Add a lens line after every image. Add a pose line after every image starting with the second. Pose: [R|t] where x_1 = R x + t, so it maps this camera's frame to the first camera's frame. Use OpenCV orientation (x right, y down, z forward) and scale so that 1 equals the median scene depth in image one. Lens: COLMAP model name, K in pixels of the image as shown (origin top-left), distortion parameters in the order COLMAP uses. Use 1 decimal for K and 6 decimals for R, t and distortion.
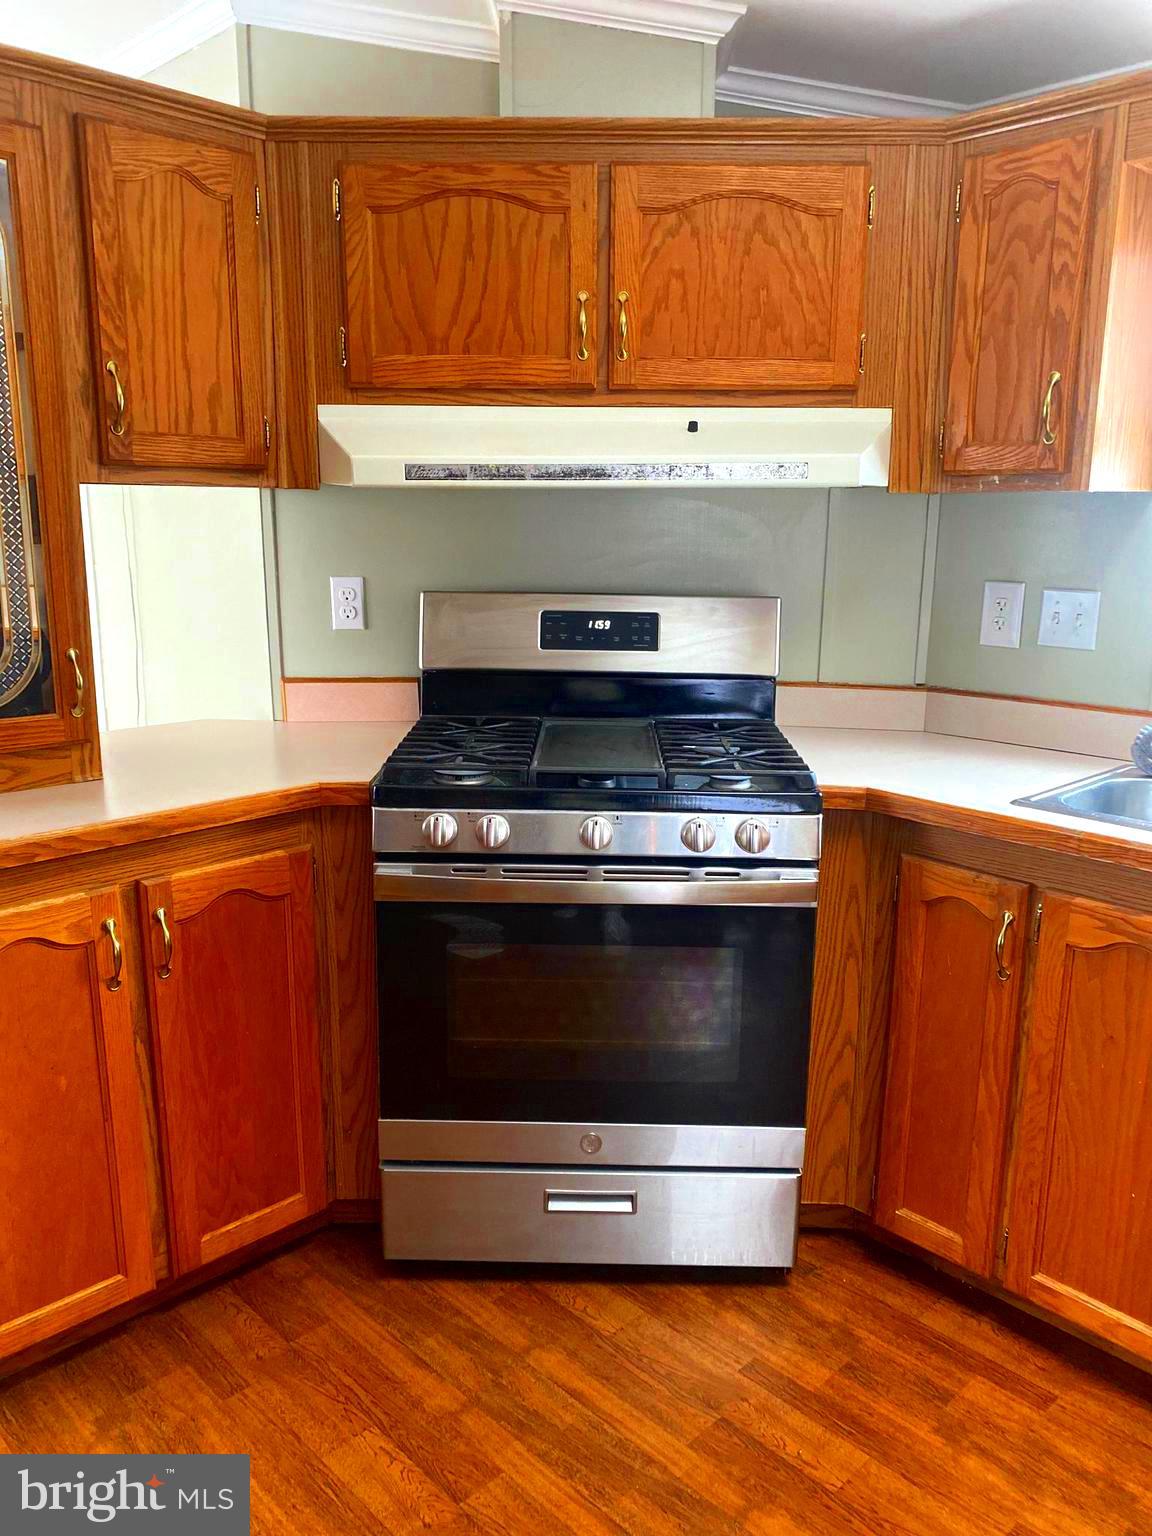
lens RADIAL K [[1185.0, 0, 573.9], [0, 1185.0, 777.6], [0, 0, 1]] dist [0.025325, -0.026834]
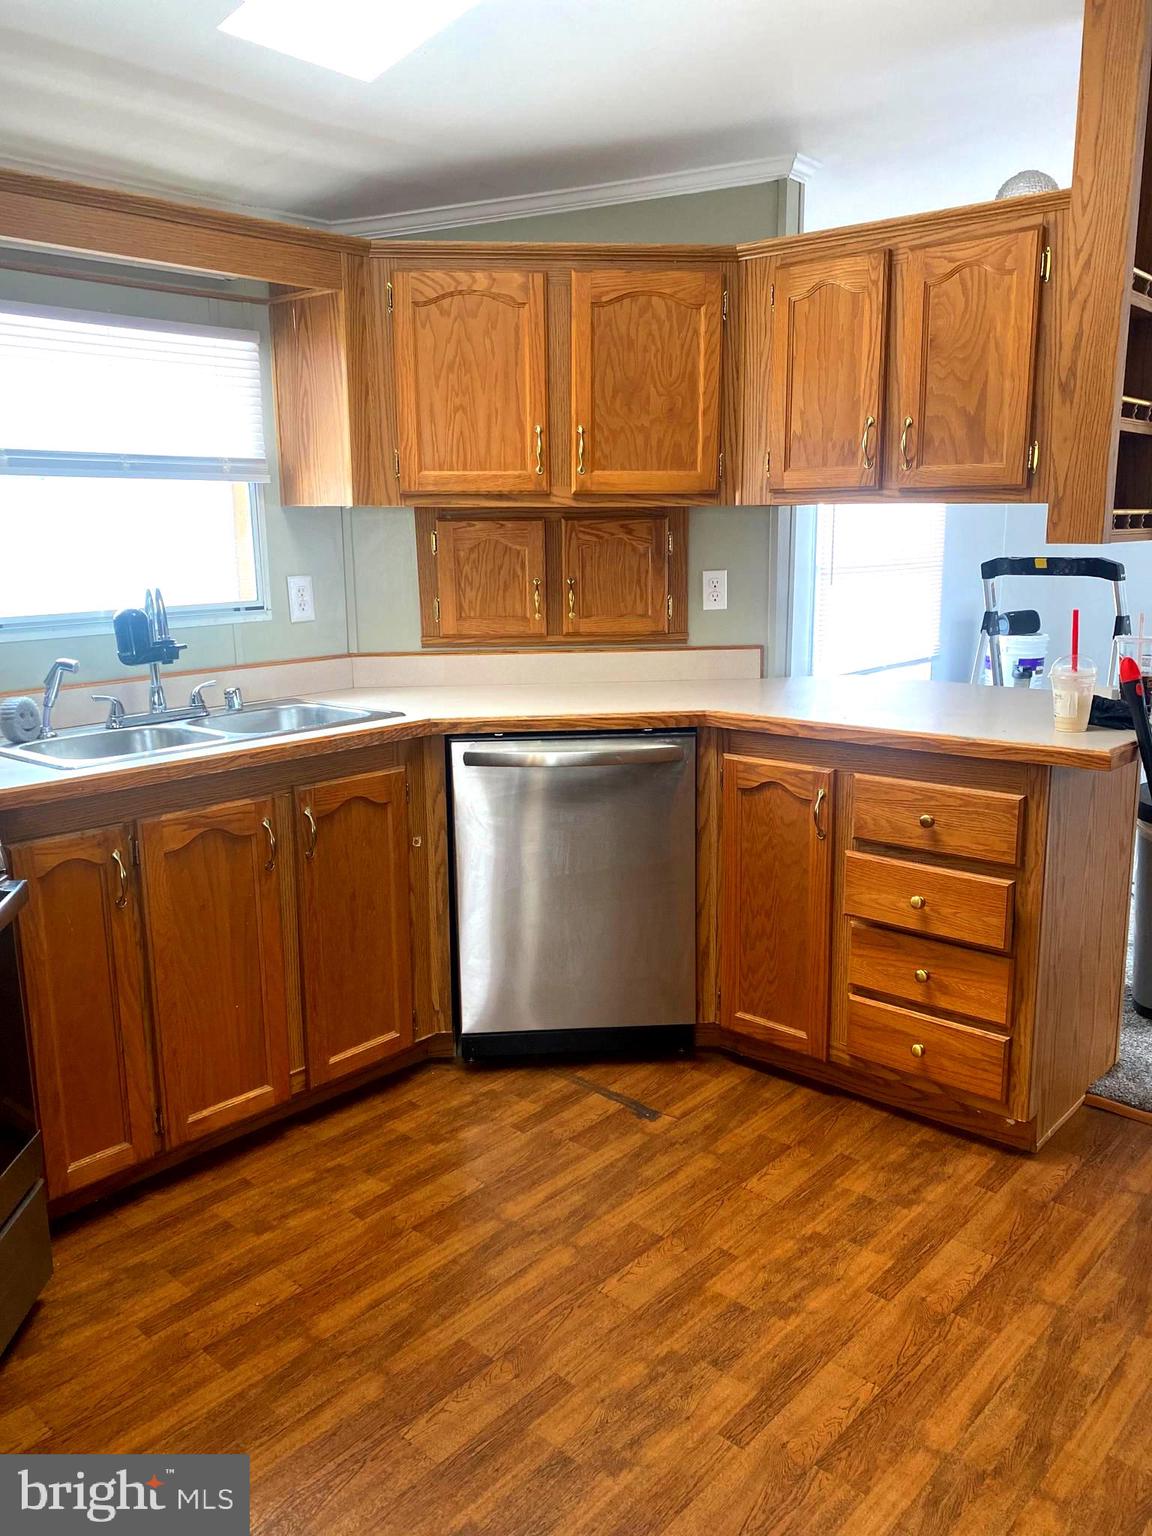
lens RADIAL K [[1185.0, 0, 588.8], [0, 1185.0, 764.5], [0, 0, 1]] dist [0.025325, -0.026834]
pose [[-0.067196, -0.204076, 0.976646, -0.760303], [0.235975, 0.947837, 0.214292, -0.106175], [-0.969433, 0.244864, -0.015534, 0.484523]]
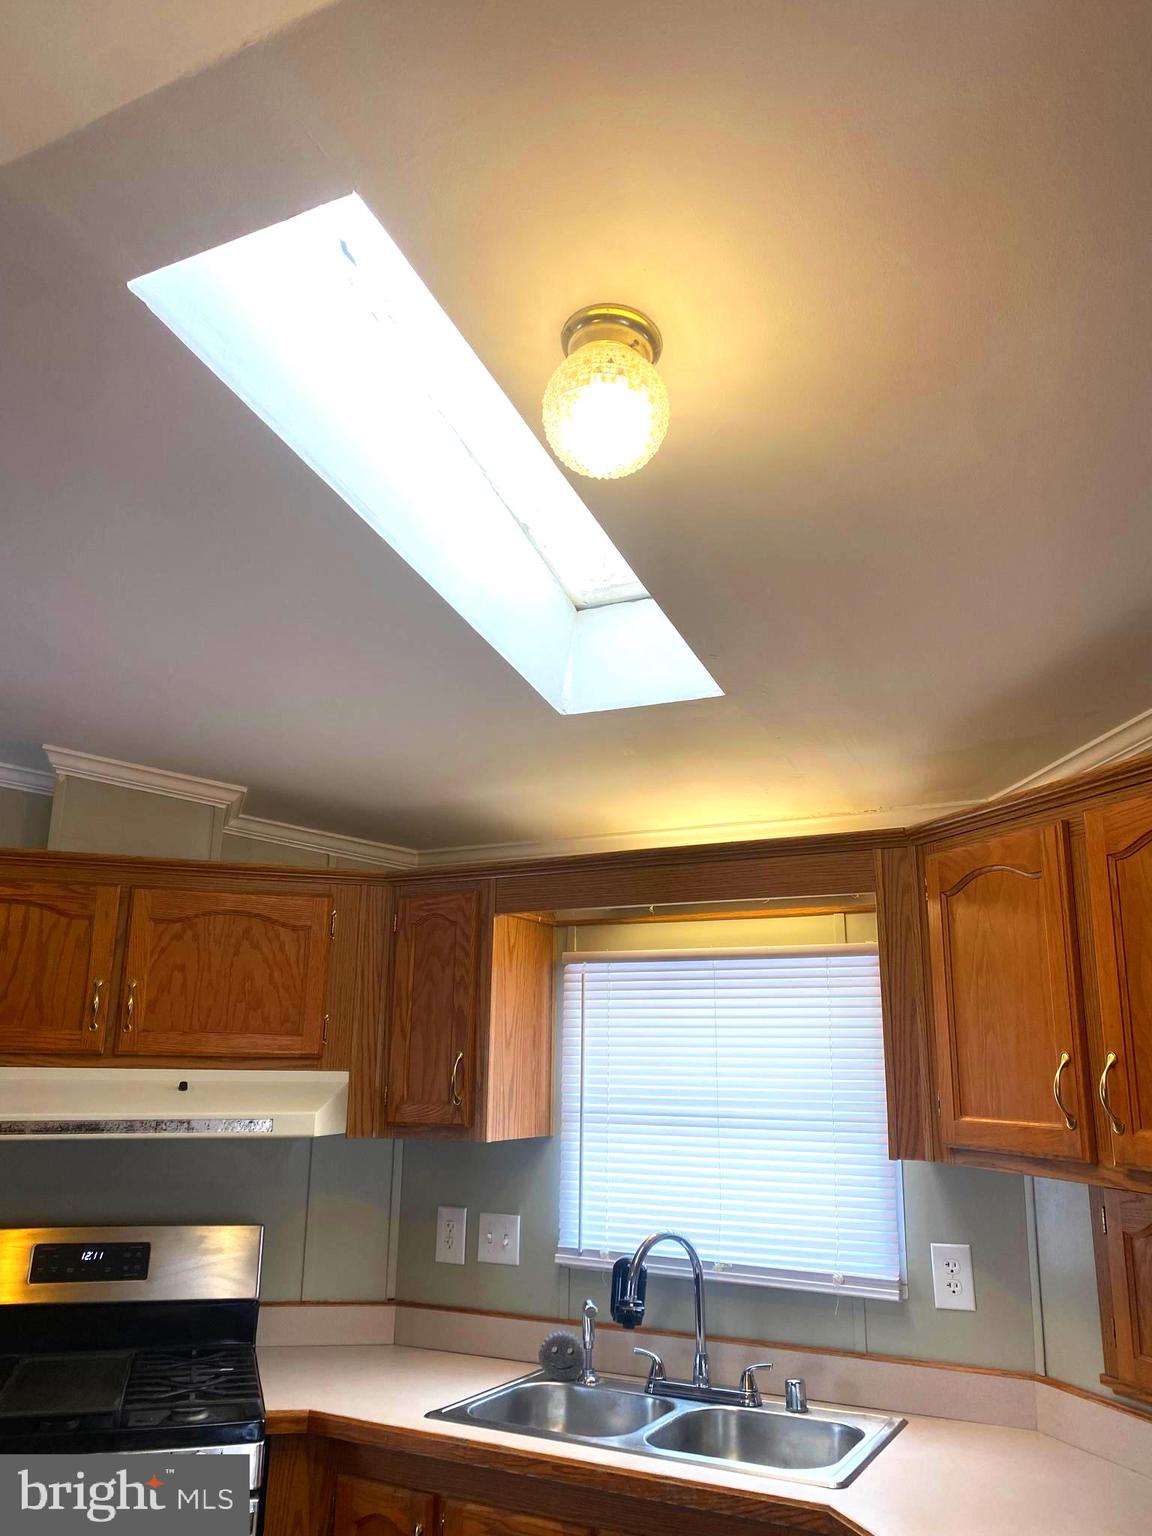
lens RADIAL K [[1185.0, 0, 587.1], [0, 1185.0, 766.6], [0, 0, 1]] dist [0.025325, -0.026834]
pose [[0.949263, 0.083968, 0.303067, 0.099012], [0.063027, 0.893347, -0.444925, -0.017712], [-0.308103, 0.441452, 0.842729, -0.319631]]
